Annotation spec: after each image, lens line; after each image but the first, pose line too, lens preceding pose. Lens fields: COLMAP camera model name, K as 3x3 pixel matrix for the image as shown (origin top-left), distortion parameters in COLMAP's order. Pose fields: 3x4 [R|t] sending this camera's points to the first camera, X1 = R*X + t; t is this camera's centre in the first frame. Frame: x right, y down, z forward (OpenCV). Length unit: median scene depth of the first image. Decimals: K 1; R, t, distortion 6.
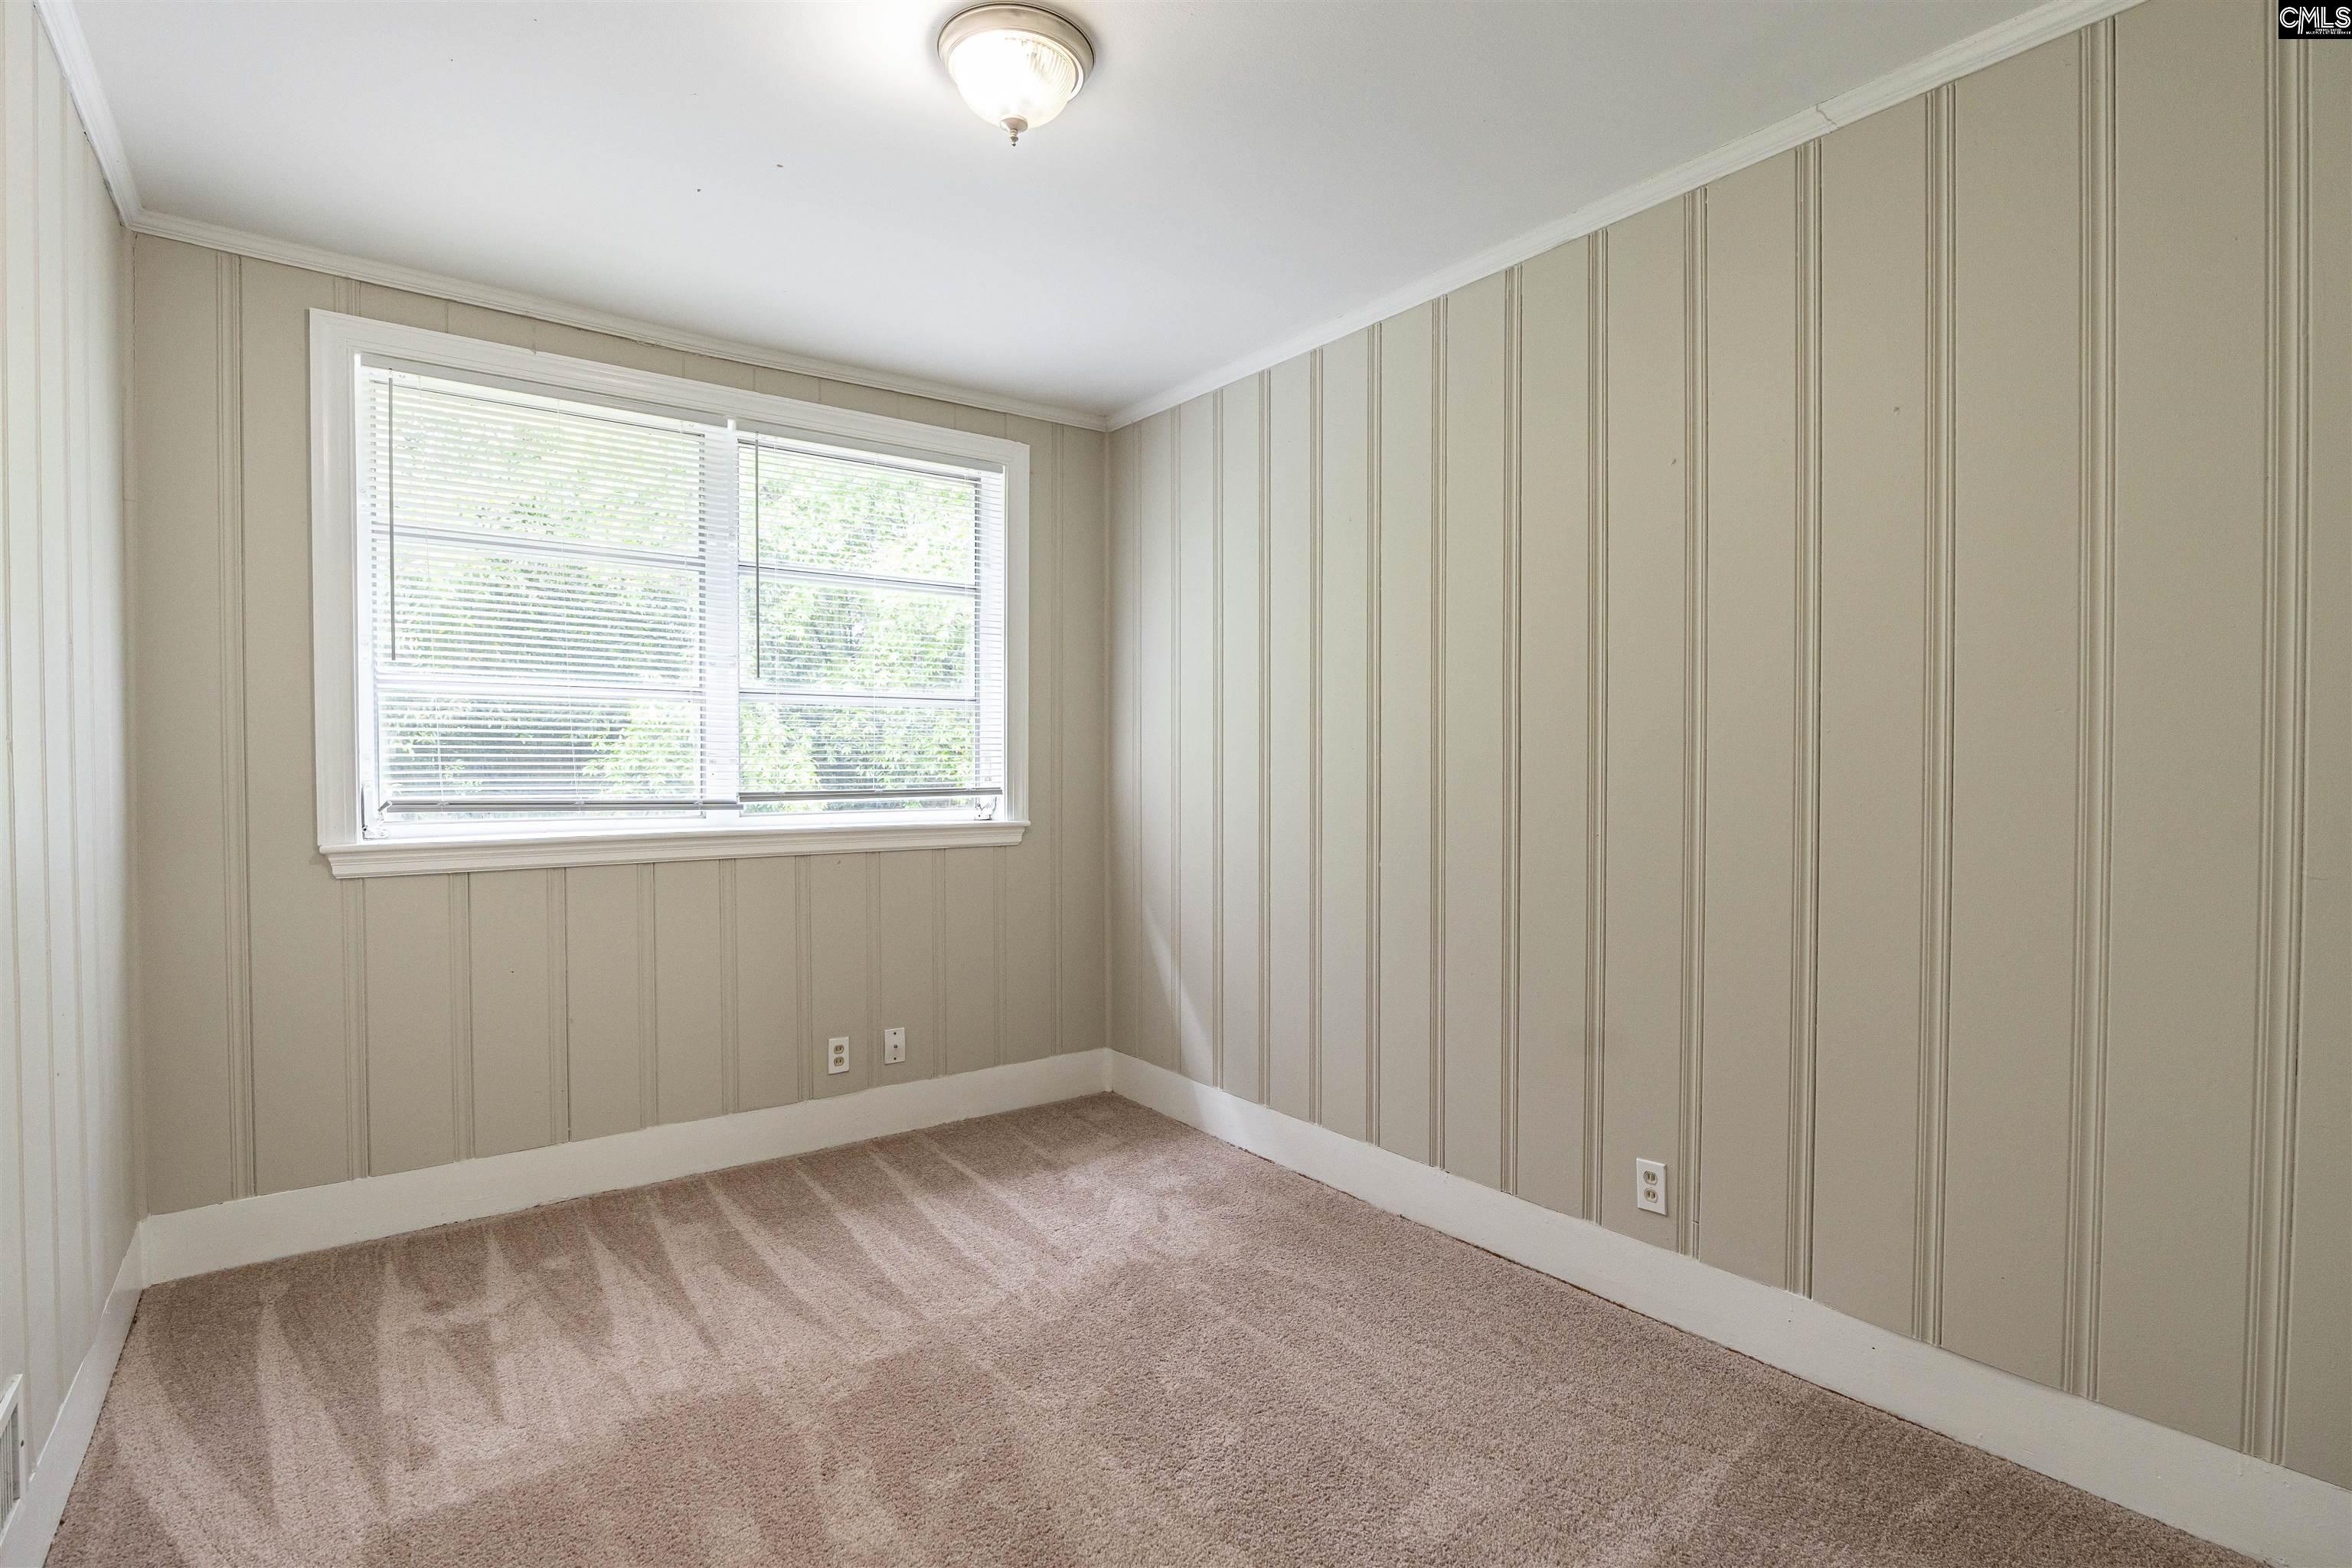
lens RADIAL K [[1125.2, 0, 1156.5], [0, 1125.2, 786.1], [0, 0, 1]] dist [-0.023487, 0.003357]
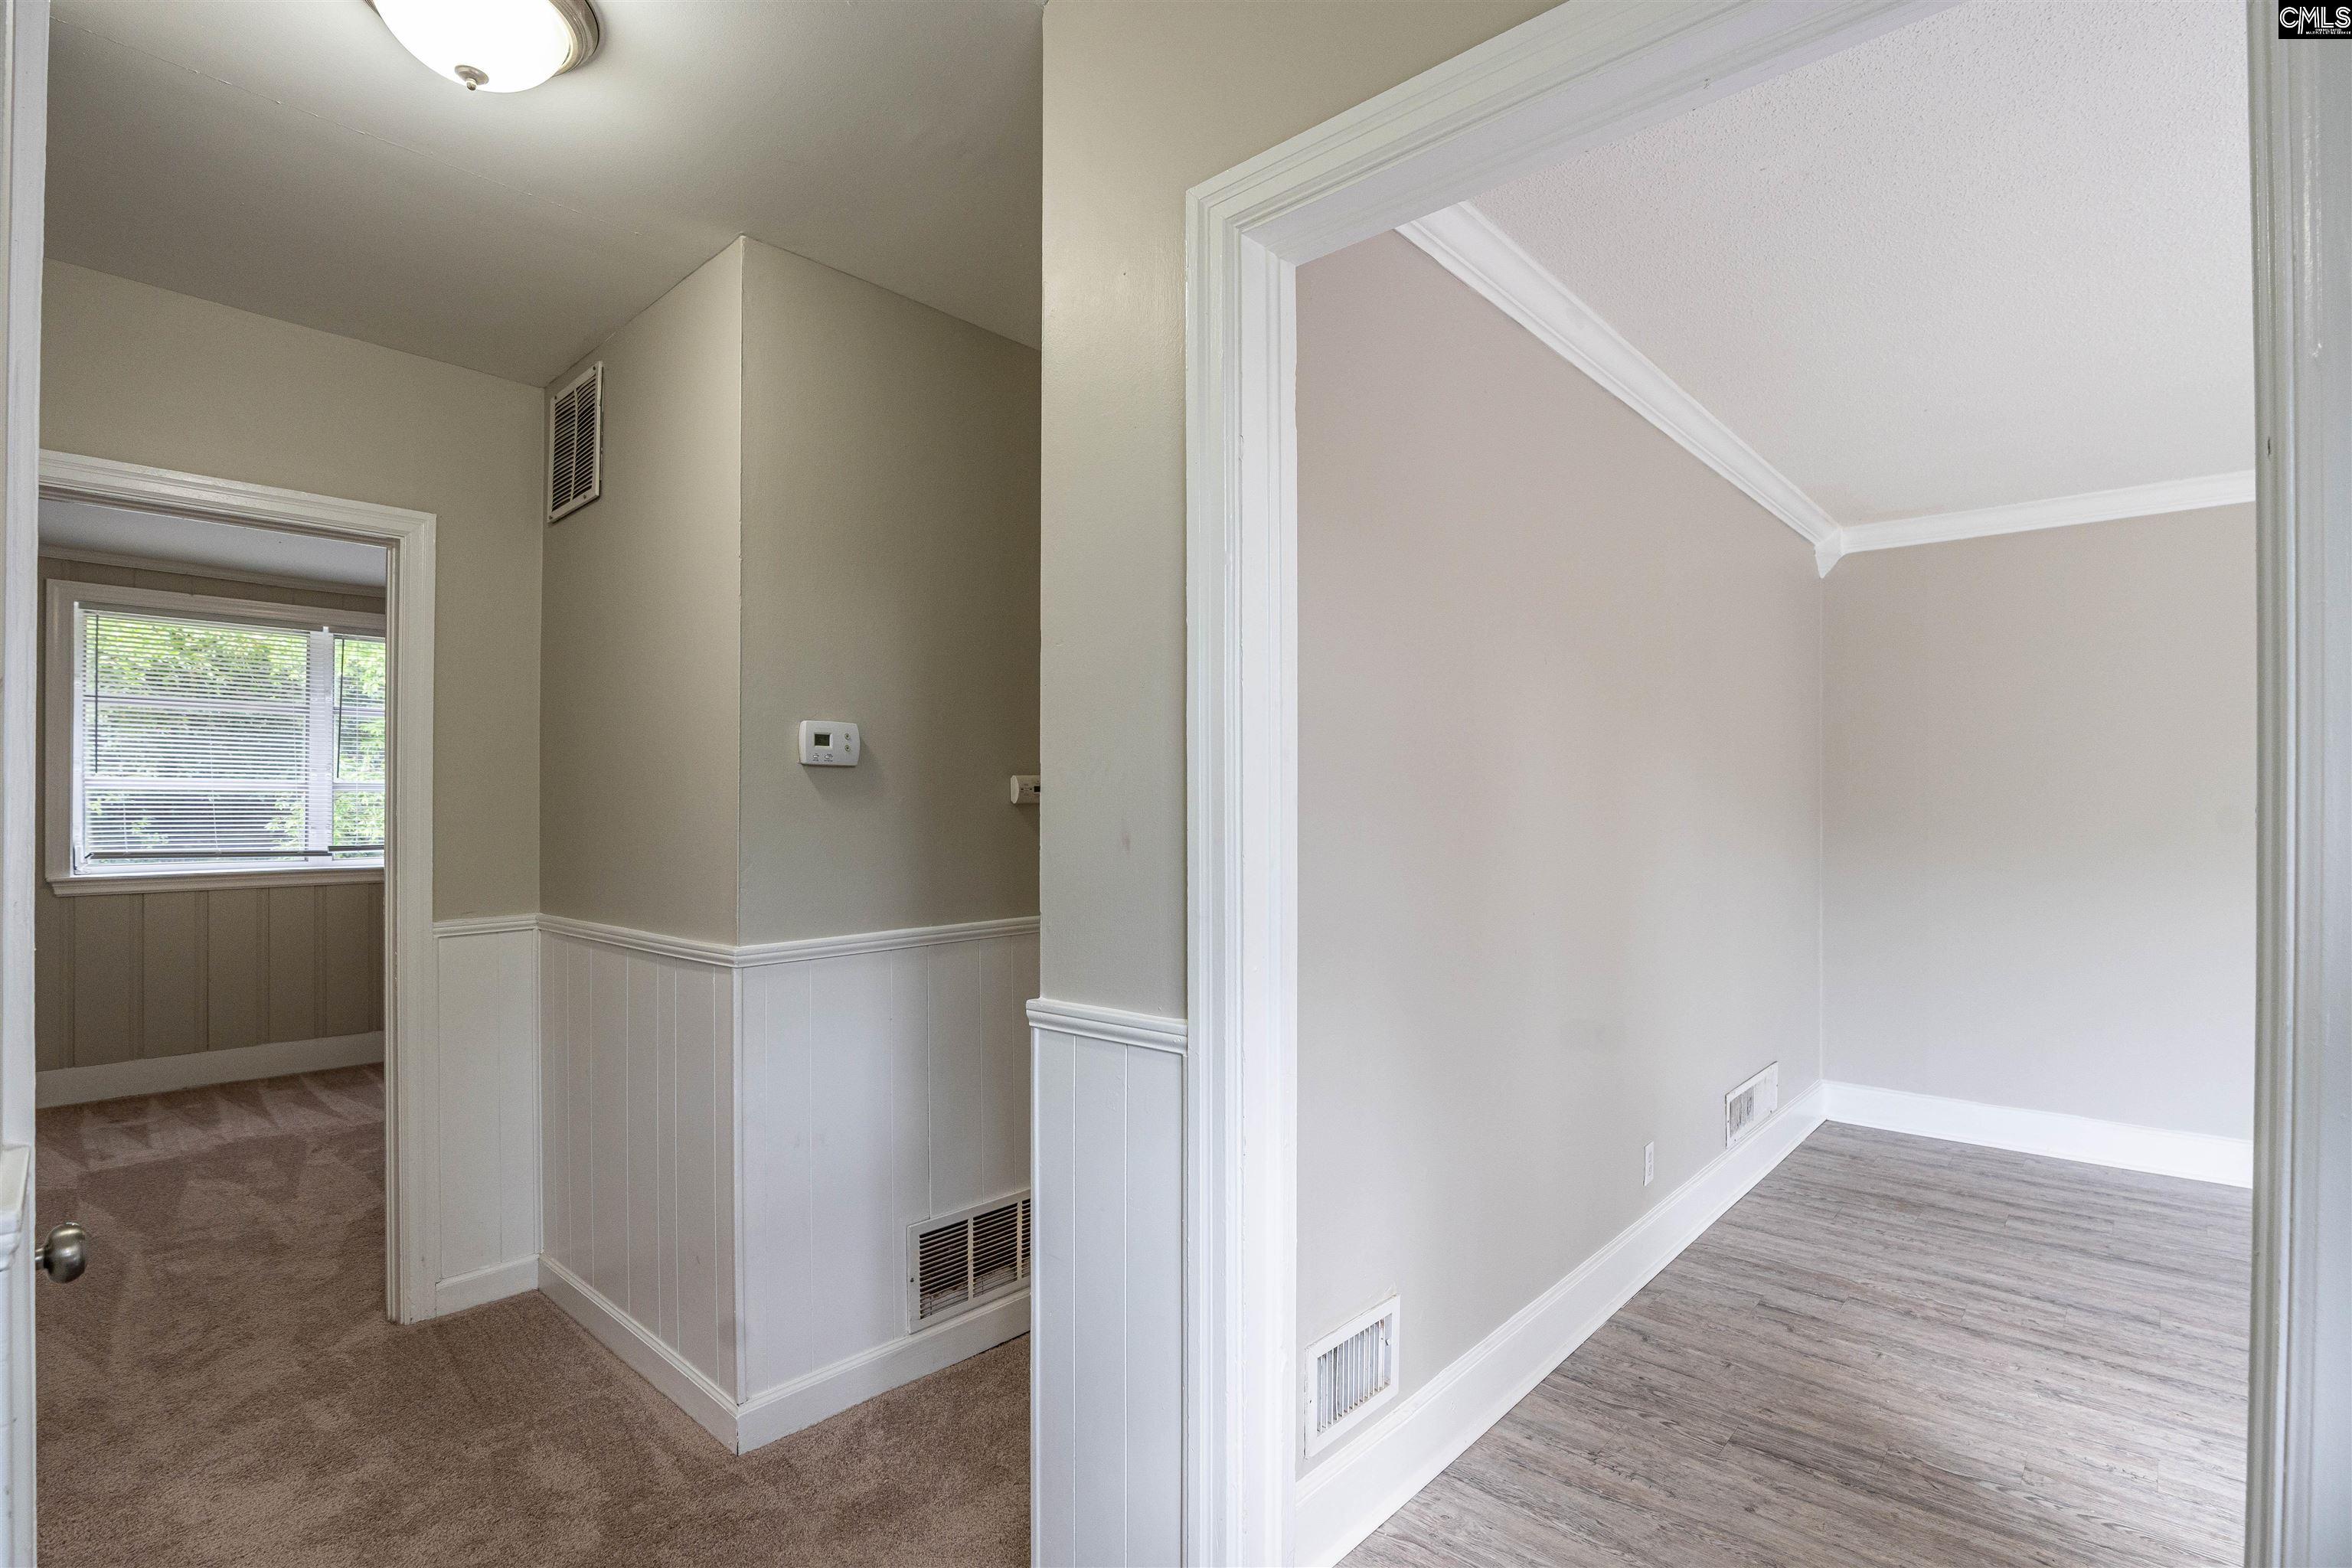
lens RADIAL K [[1125.2, 0, 1194.4], [0, 1125.2, 799.2], [0, 0, 1]] dist [-0.023487, 0.003357]
pose [[0.980863, -0.000111, 0.194698, 0.630292], [0.005744, 0.999581, -0.028367, -0.010613], [-0.194614, 0.028943, 0.980453, -0.971625]]
